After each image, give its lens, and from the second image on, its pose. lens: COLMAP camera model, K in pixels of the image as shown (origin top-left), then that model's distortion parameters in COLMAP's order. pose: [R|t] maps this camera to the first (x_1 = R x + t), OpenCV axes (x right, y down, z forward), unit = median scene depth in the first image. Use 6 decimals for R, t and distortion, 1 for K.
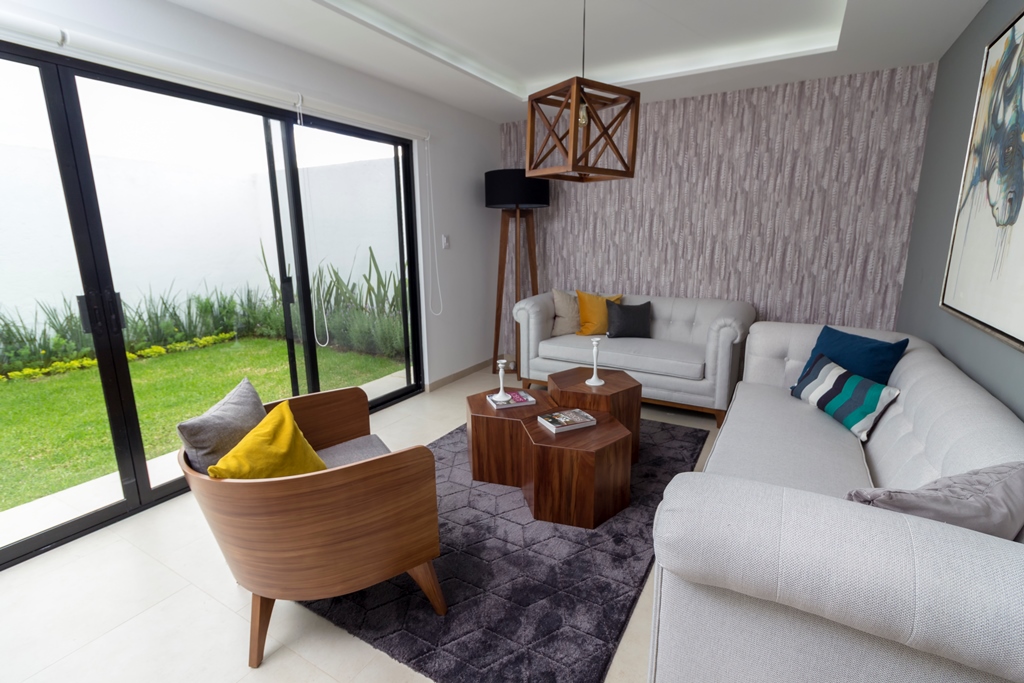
lens RADIAL K [[477.1, 0, 512.0], [0, 477.1, 341.5], [0, 0, 1]] dist [-0.000214, -0.000232]
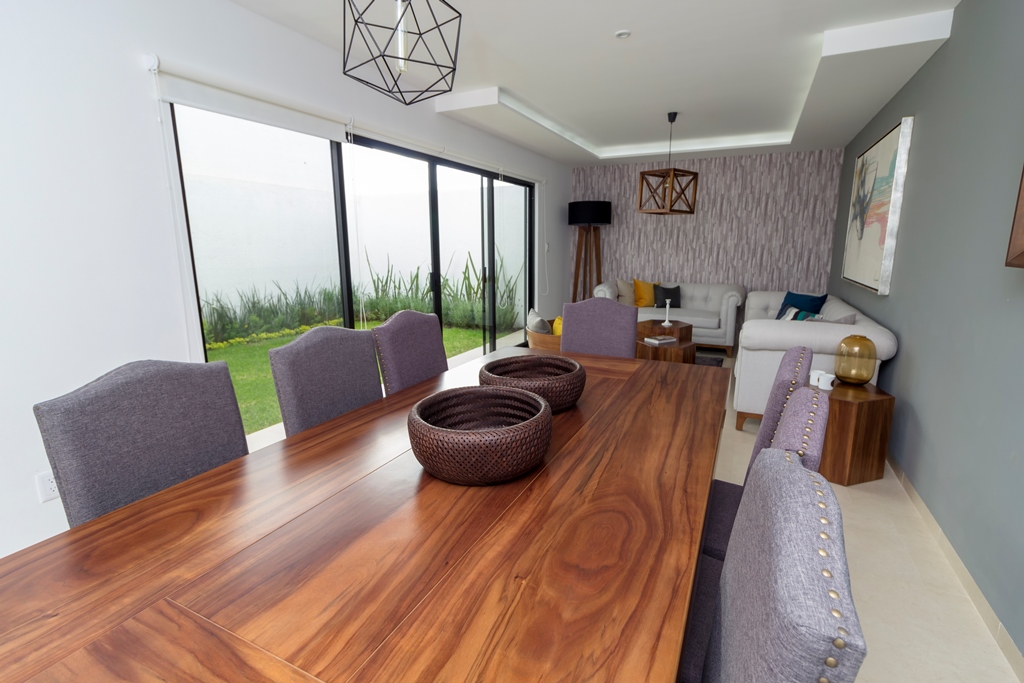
lens RADIAL K [[483.3, 0, 512.0], [0, 483.3, 341.5], [0, 0, 1]] dist [-0.001009, -0.000078]
pose [[0.997374, -0.010908, 0.071600, -0.431482], [0.012327, 0.999736, -0.019412, 0.141932], [-0.071369, 0.020243, 0.997245, -0.621781]]
